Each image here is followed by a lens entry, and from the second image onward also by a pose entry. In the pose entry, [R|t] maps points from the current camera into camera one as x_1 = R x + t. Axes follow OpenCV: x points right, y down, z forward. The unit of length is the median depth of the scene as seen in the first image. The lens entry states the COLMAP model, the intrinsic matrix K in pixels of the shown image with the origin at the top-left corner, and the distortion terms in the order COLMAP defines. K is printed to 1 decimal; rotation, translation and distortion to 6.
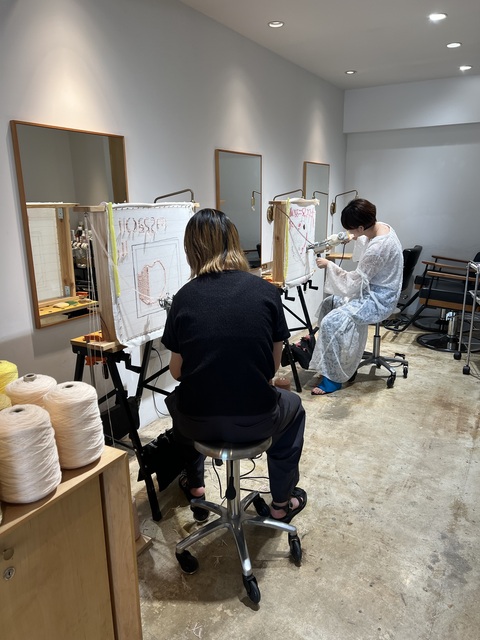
lens RADIAL K [[473.1, 0, 240.0], [0, 473.1, 320.0], [0, 0, 1]] dist [0.040490, -0.051895]
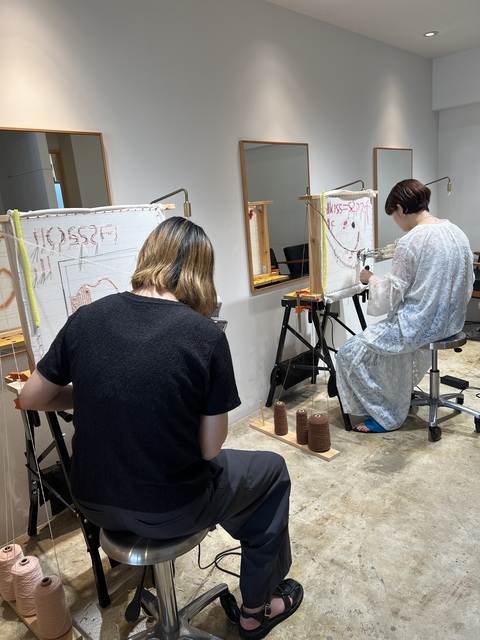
lens RADIAL K [[473.1, 0, 240.0], [0, 473.1, 320.0], [0, 0, 1]] dist [0.040490, -0.051895]
pose [[0.968016, -0.013485, -0.250524, 0.219726], [0.010368, 0.999852, -0.013757, -0.036821], [0.250673, 0.010720, 0.968013, 0.248318]]
